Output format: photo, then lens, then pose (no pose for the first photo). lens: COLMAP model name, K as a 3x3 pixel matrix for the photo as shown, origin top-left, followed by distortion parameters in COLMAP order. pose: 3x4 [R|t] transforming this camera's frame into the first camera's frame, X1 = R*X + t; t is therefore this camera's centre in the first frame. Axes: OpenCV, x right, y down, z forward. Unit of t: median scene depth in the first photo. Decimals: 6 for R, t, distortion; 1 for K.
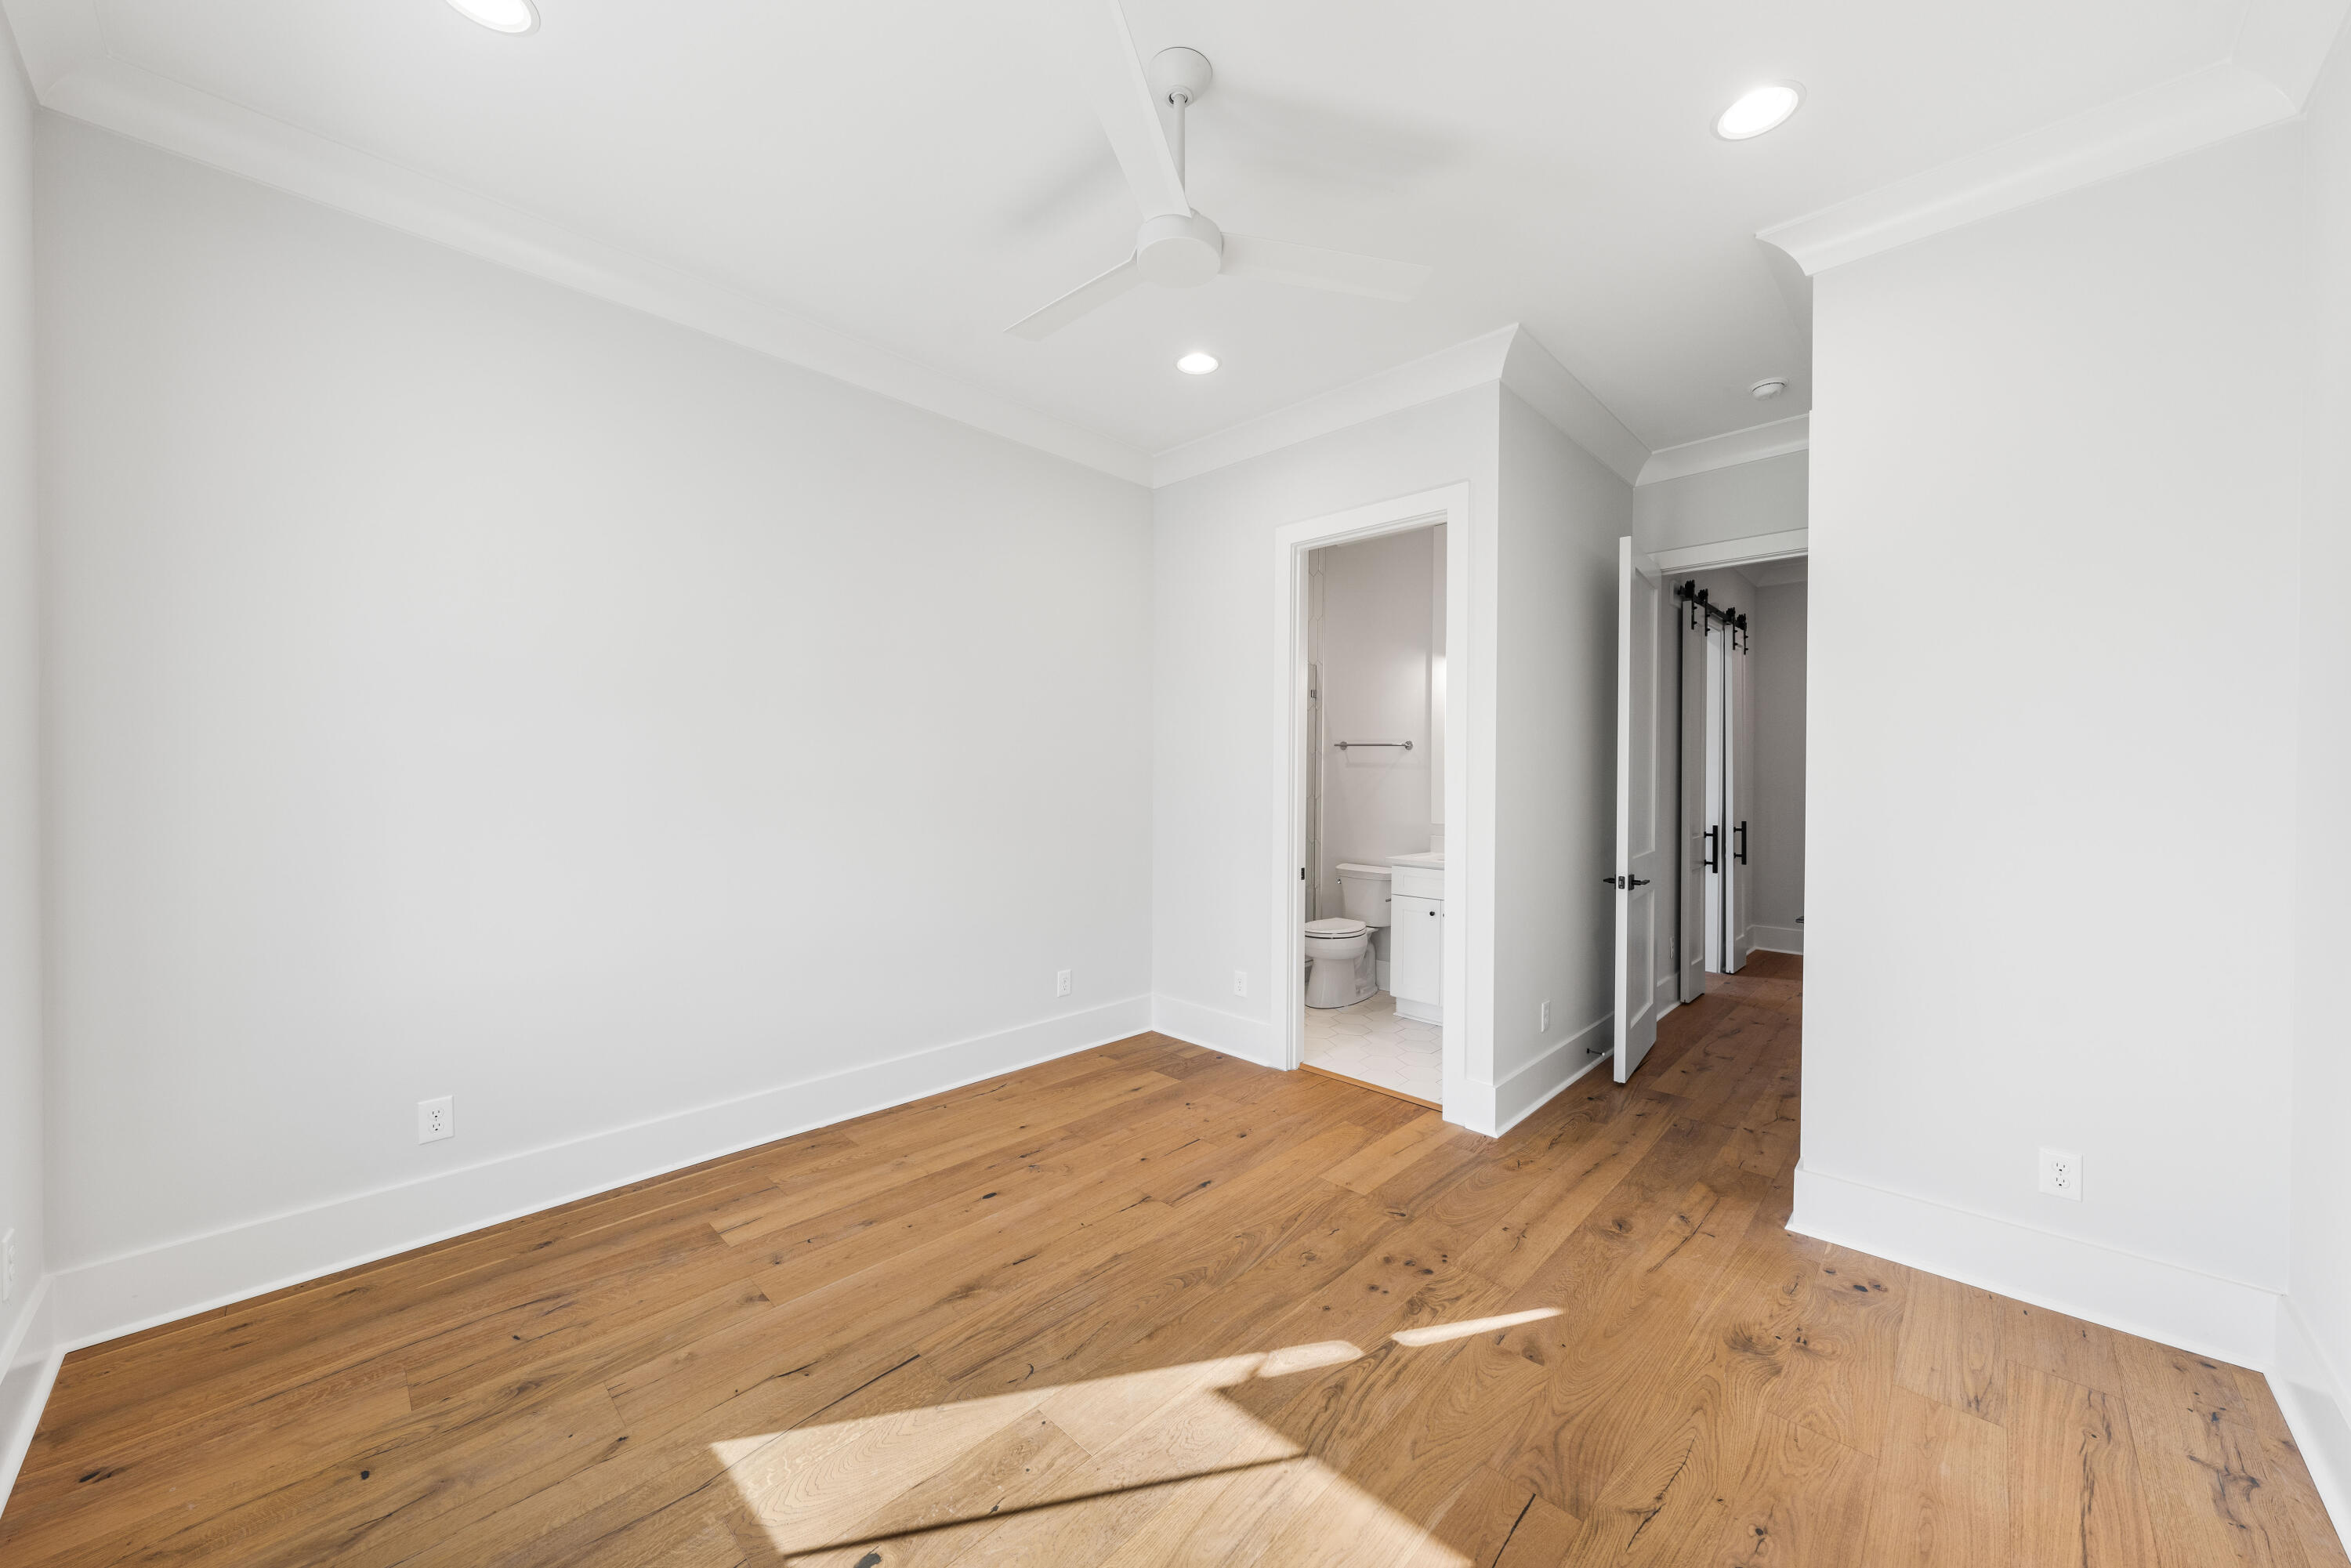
lens RADIAL K [[868.7, 0, 1169.6], [0, 868.7, 781.9], [0, 0, 1]] dist [-0.002955, 0.000398]
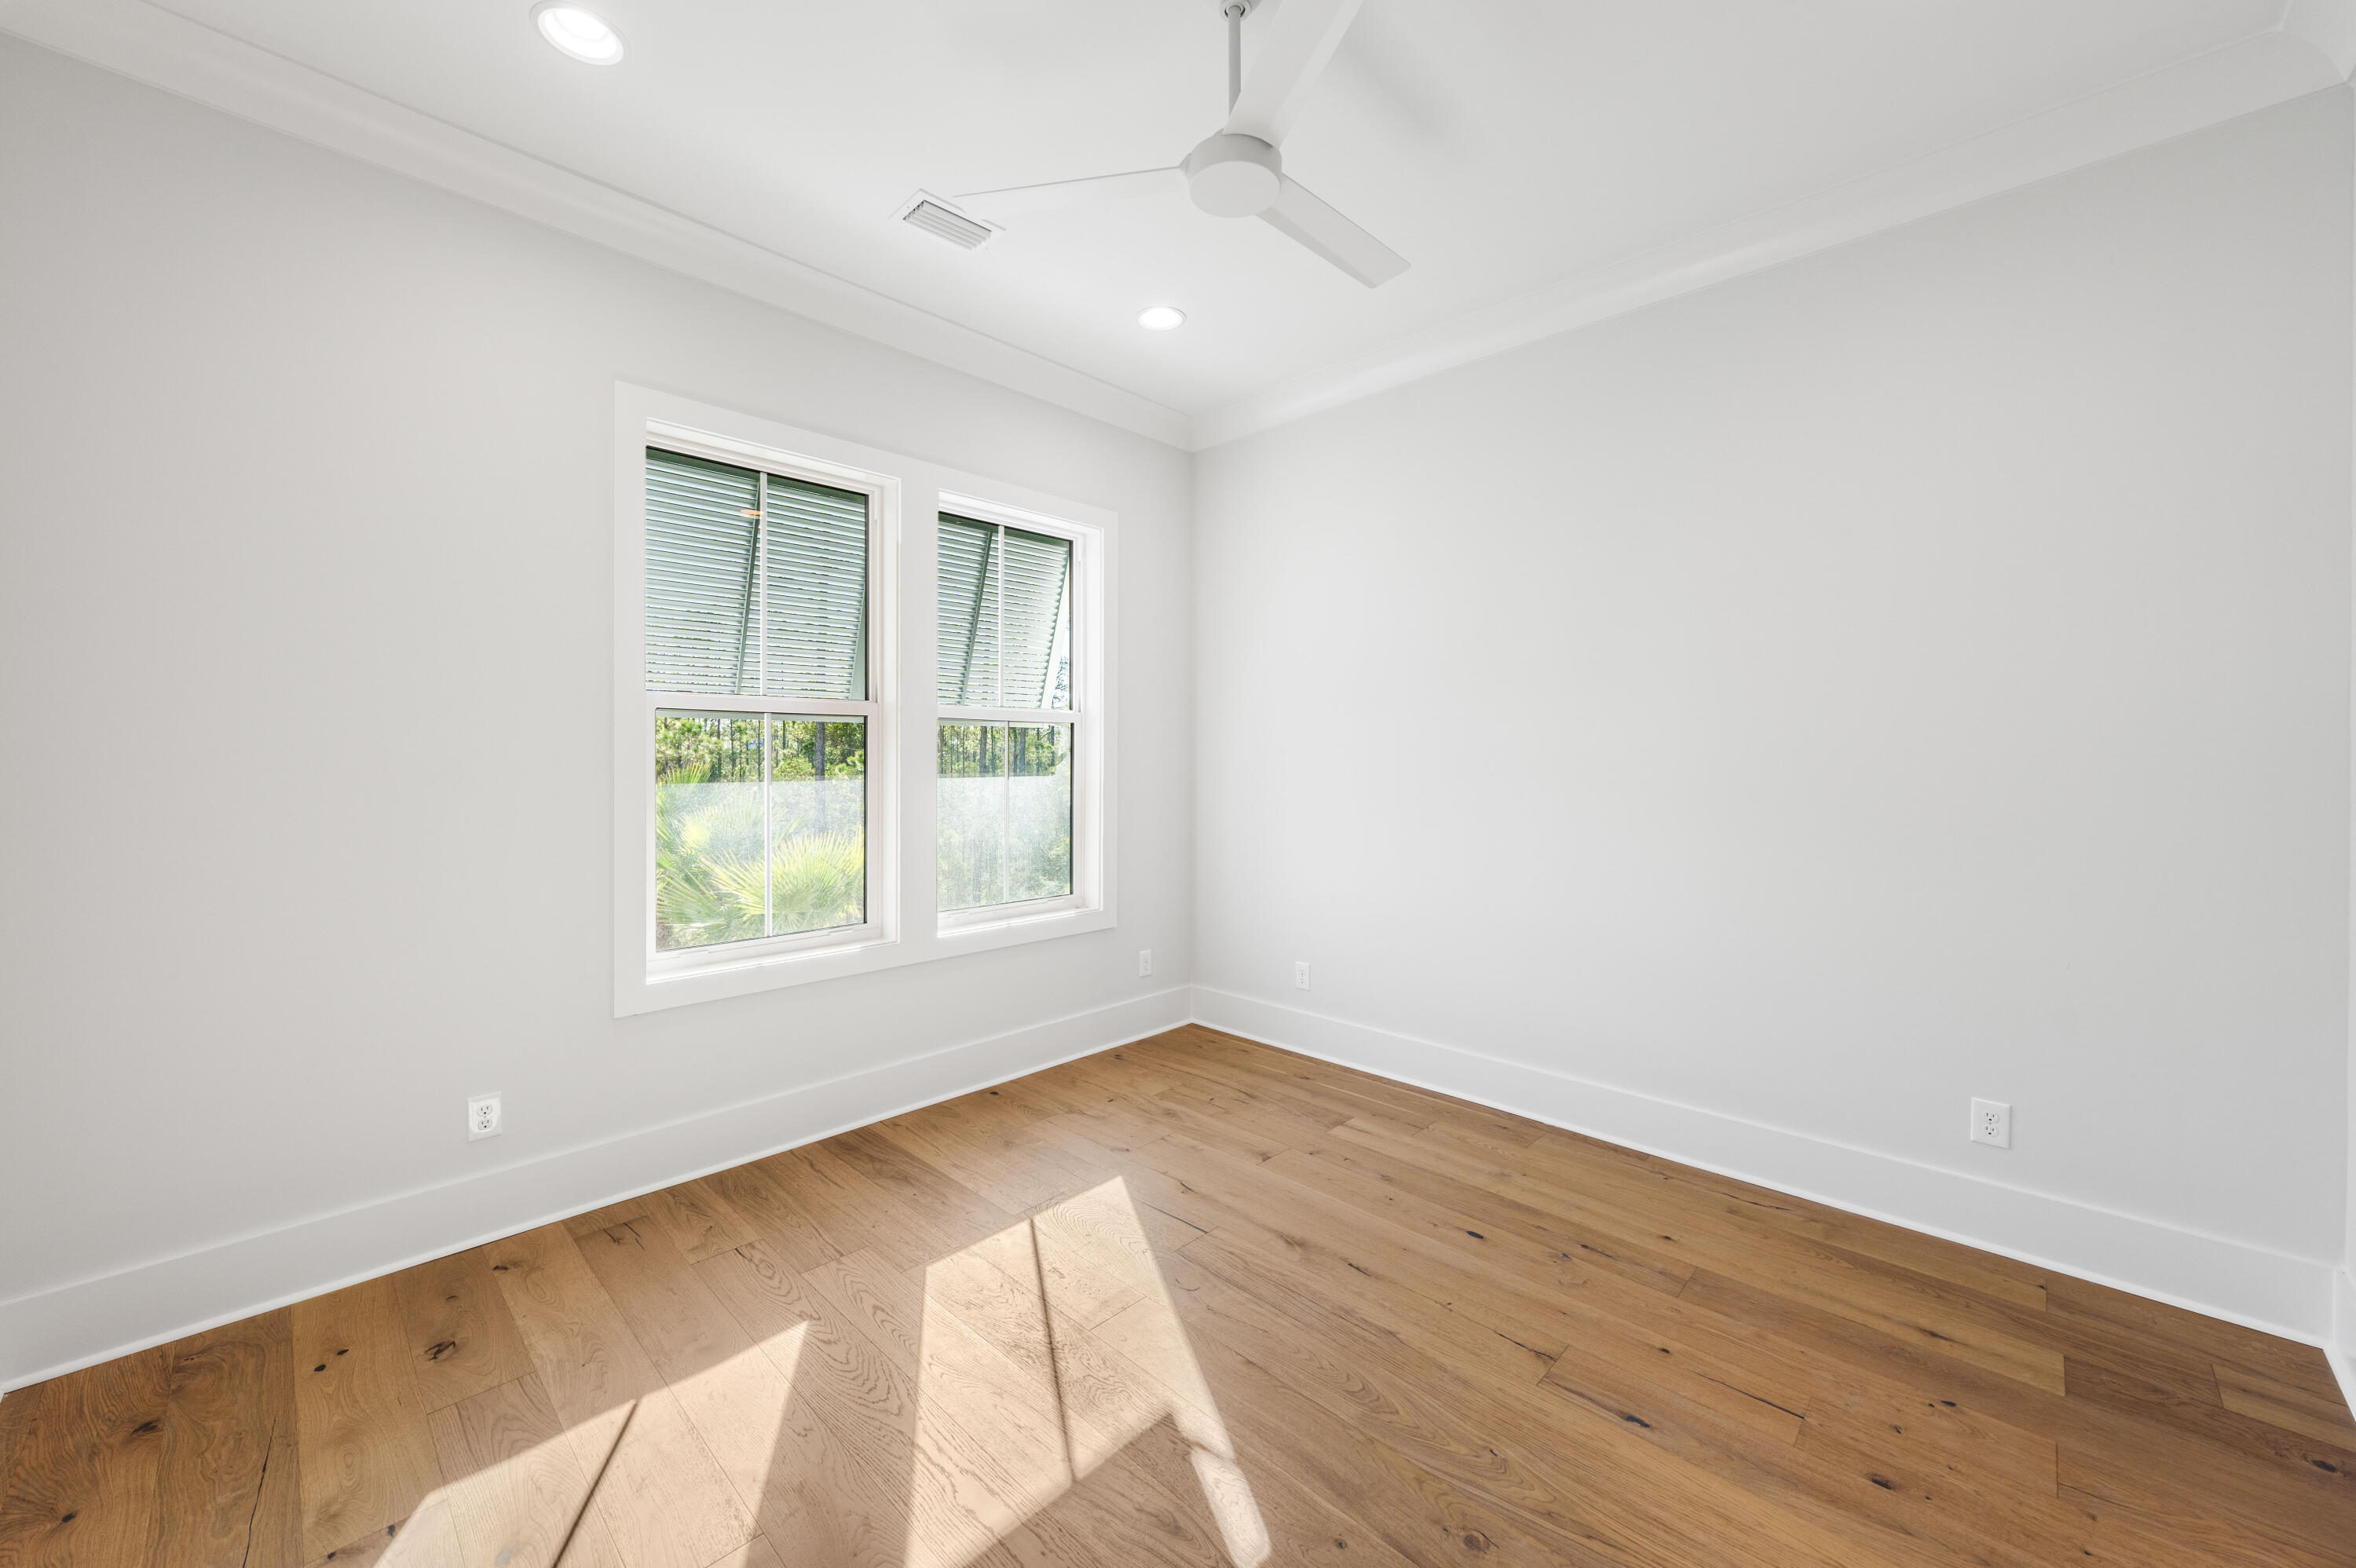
lens RADIAL K [[870.5, 0, 1172.7], [0, 870.5, 766.7], [0, 0, 1]] dist [-0.002955, 0.000398]
pose [[0.001313, 0.010341, -0.999946, 0.711611], [-0.009887, 0.999898, 0.010327, -0.013709], [0.999950, 0.009873, 0.001415, 0.707261]]
